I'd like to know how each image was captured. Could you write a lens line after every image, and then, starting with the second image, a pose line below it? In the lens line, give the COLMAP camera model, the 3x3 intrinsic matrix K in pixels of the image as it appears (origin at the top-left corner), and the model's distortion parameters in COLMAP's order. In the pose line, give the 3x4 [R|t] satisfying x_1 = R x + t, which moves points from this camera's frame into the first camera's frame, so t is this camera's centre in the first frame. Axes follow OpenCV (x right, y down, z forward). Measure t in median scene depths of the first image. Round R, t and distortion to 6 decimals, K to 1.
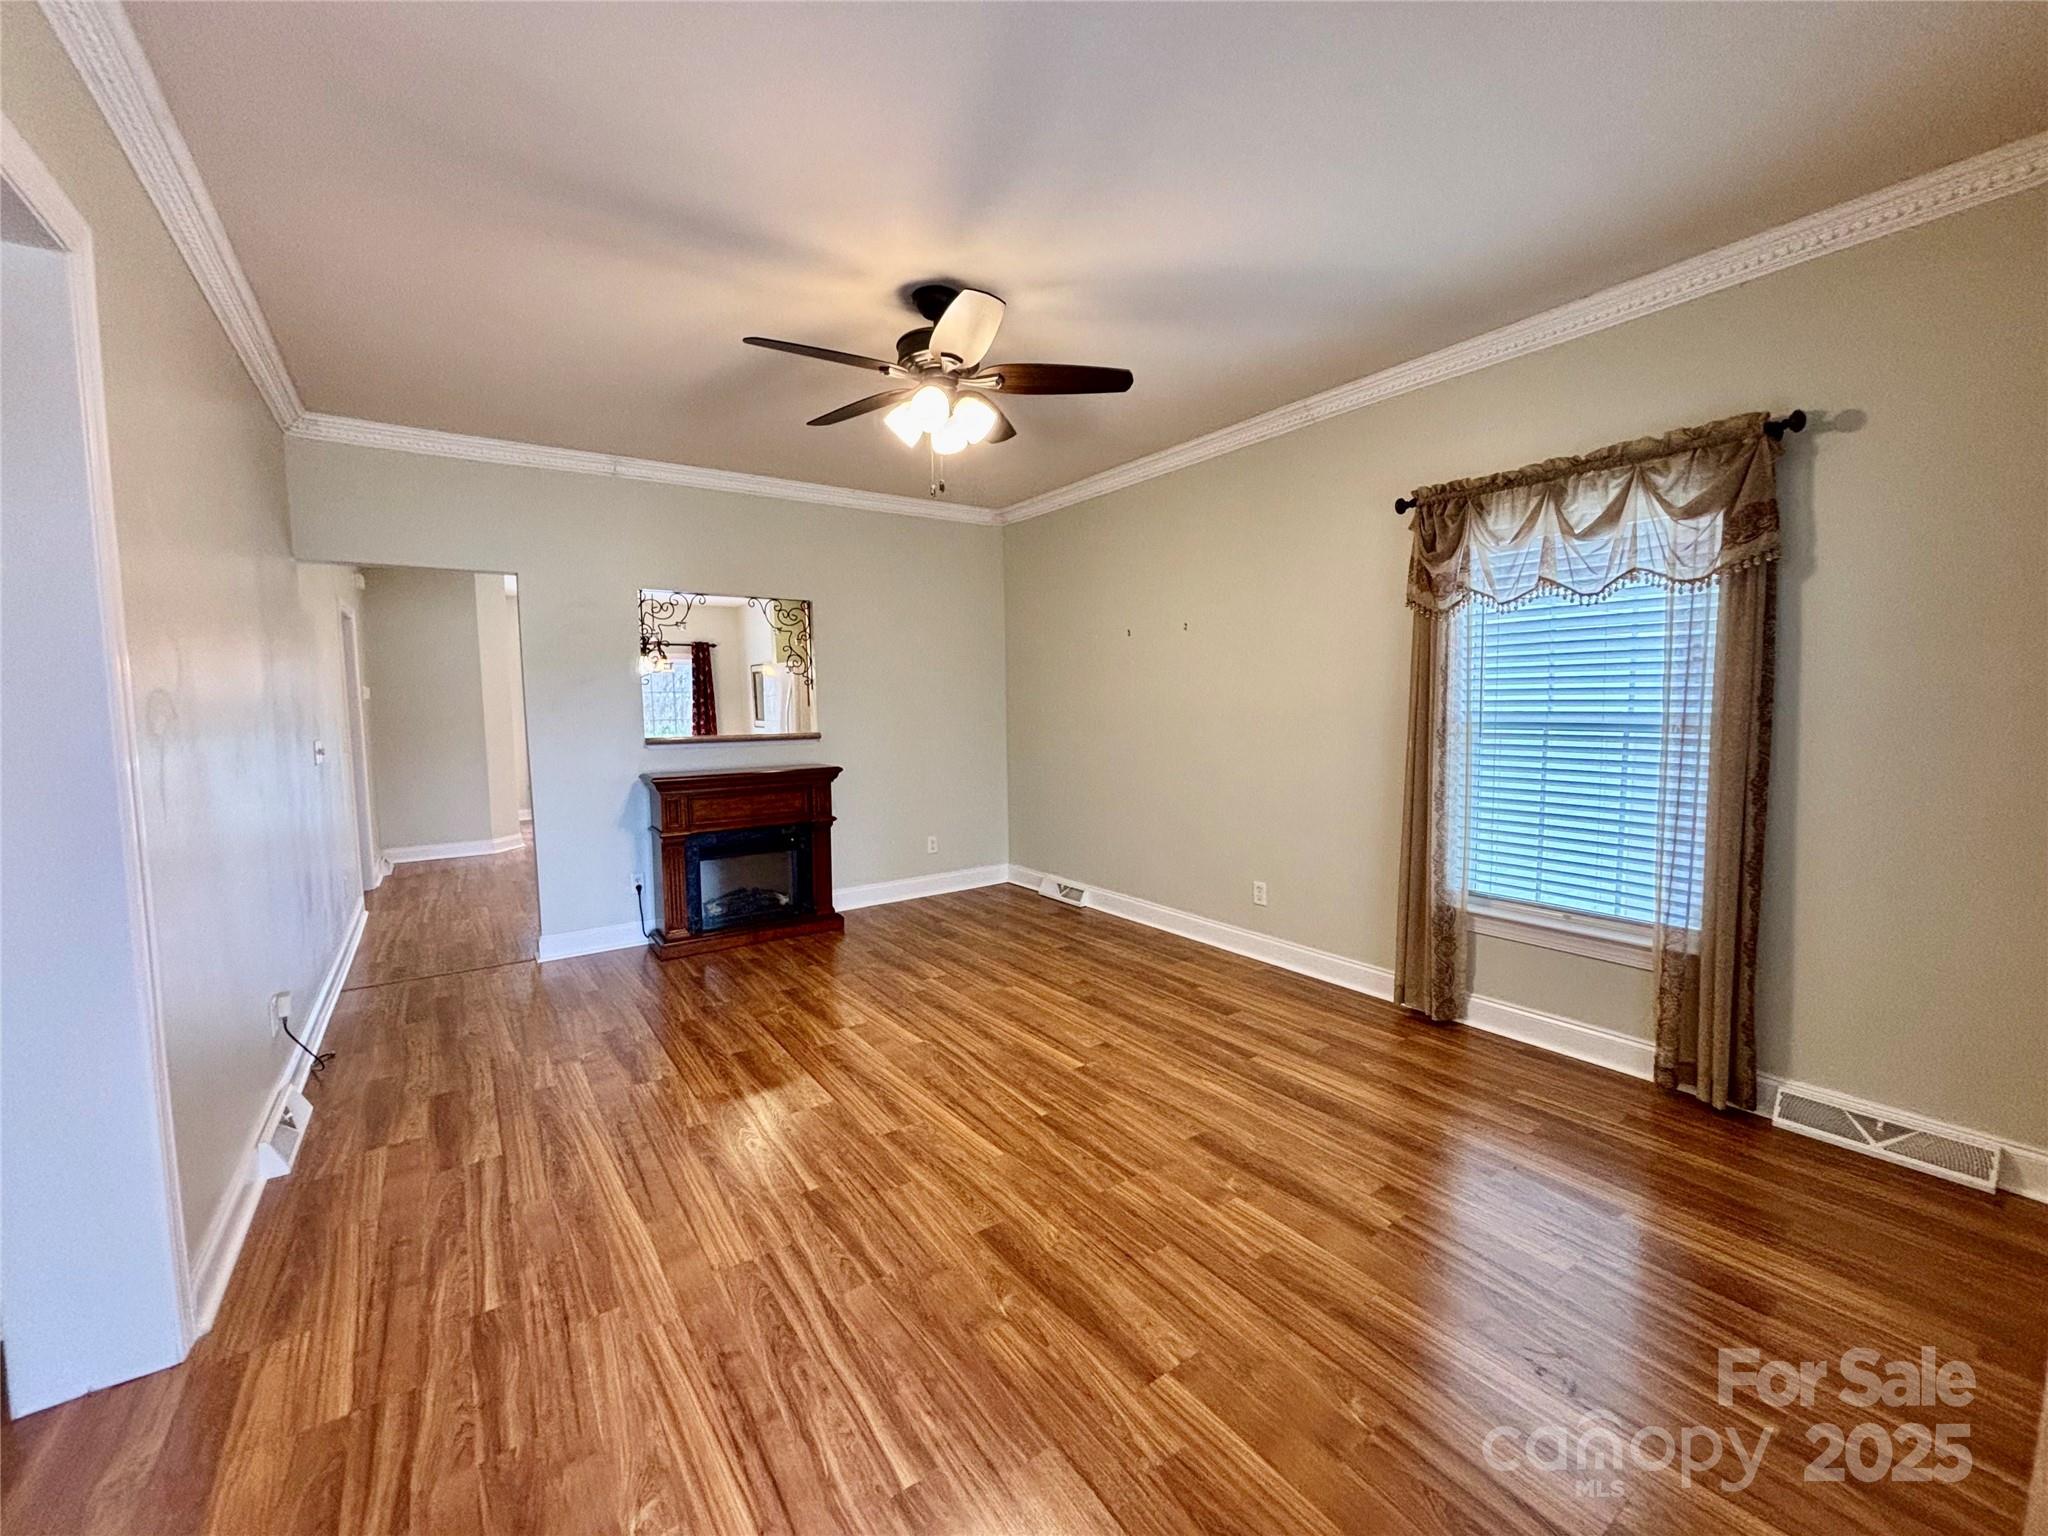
lens RADIAL K [[825.9, 0, 1019.7], [0, 825.9, 758.3], [0, 0, 1]] dist [-0.000298, -0.000892]
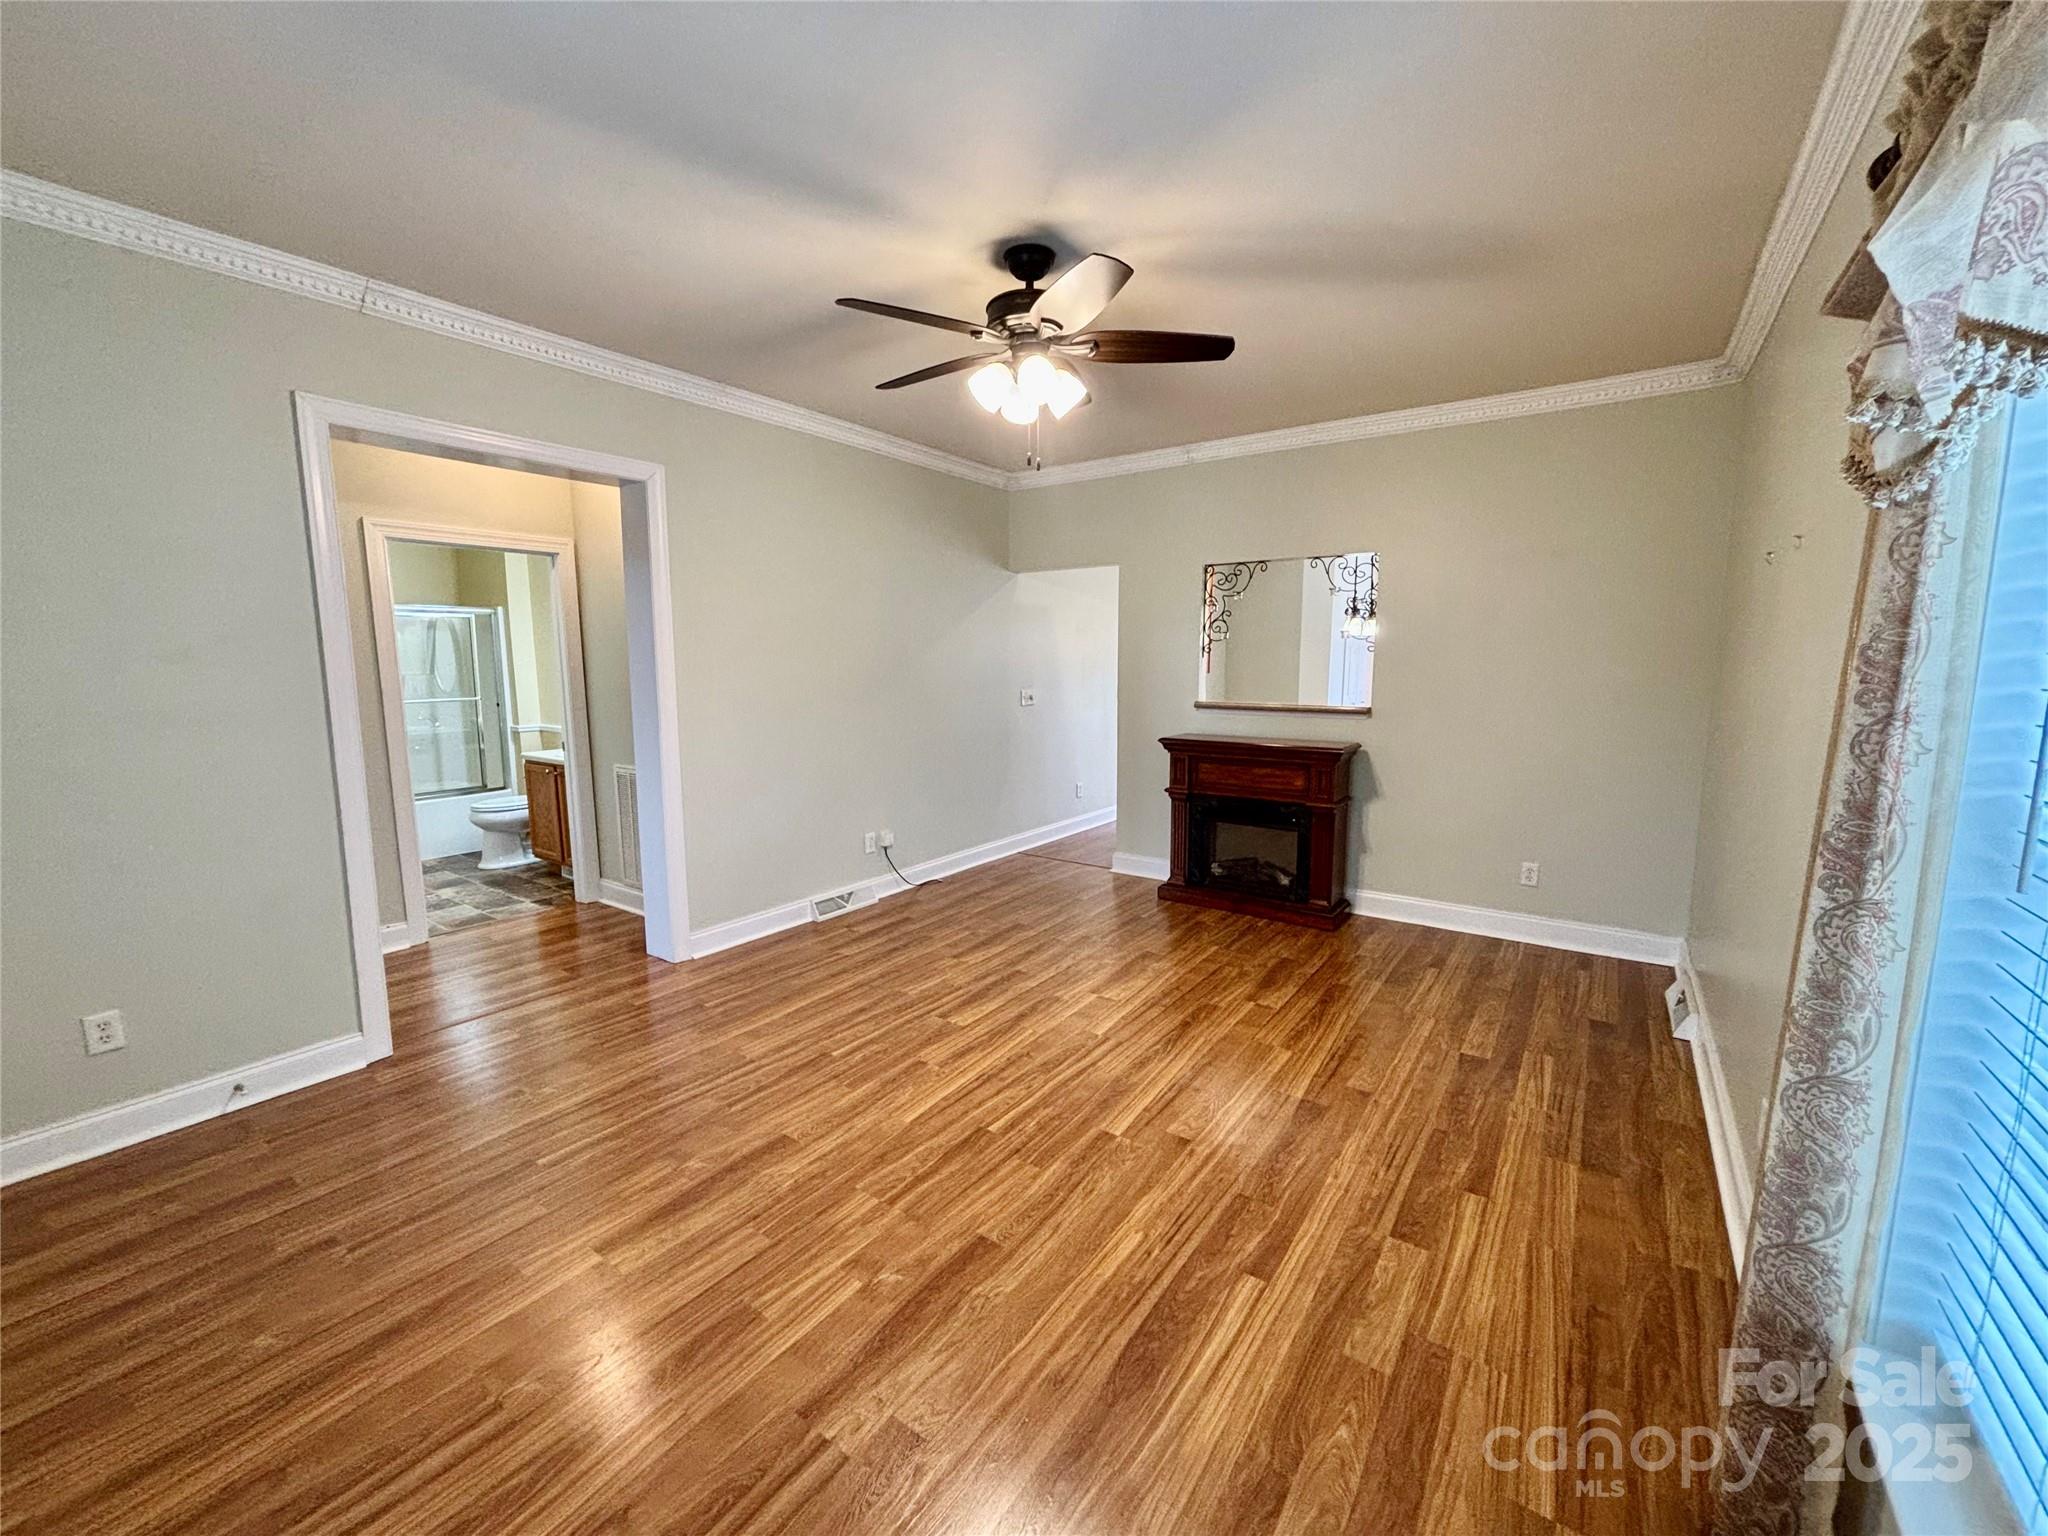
lens RADIAL K [[825.9, 0, 1024.9], [0, 825.9, 758.4], [0, 0, 1]] dist [-0.000298, -0.000892]
pose [[0.339576, 0.133178, -0.931102, 0.763673], [-0.072244, 0.990694, 0.115354, -0.089601], [0.937800, 0.028095, 0.346038, 0.615268]]
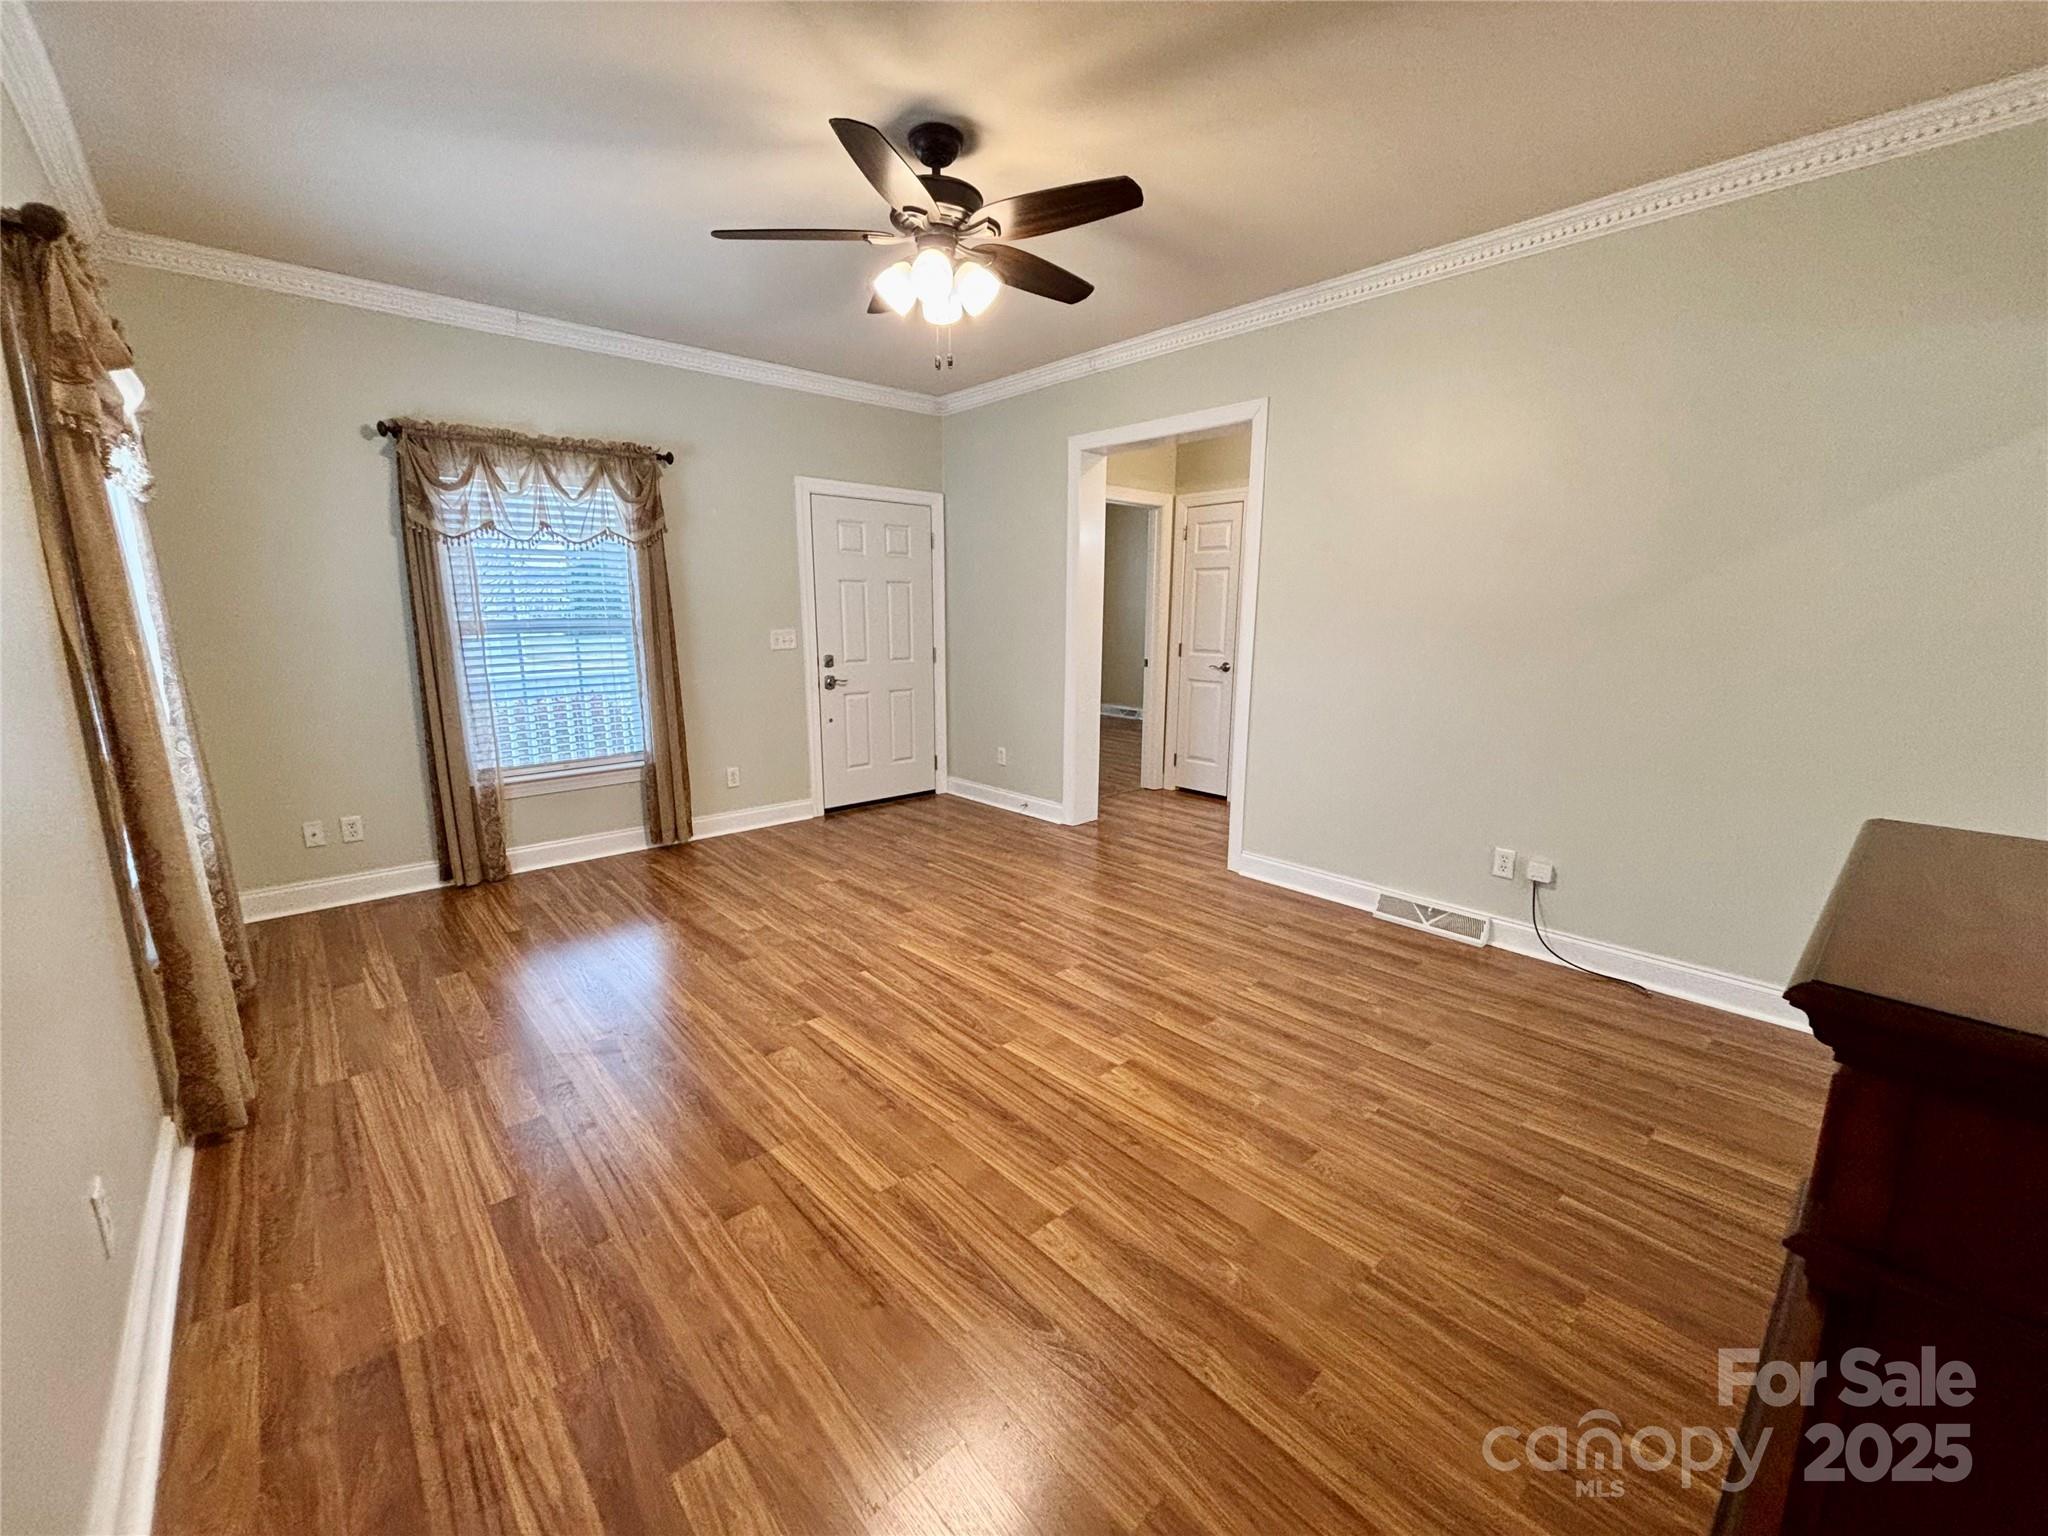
lens RADIAL K [[825.9, 0, 1018.1], [0, 825.9, 764.4], [0, 0, 1]] dist [-0.000298, -0.000892]
pose [[-0.992079, 0.036088, -0.120323, -0.050074], [0.003216, 0.964829, 0.262860, -0.131646], [0.125577, 0.260391, -0.957302, 1.809099]]
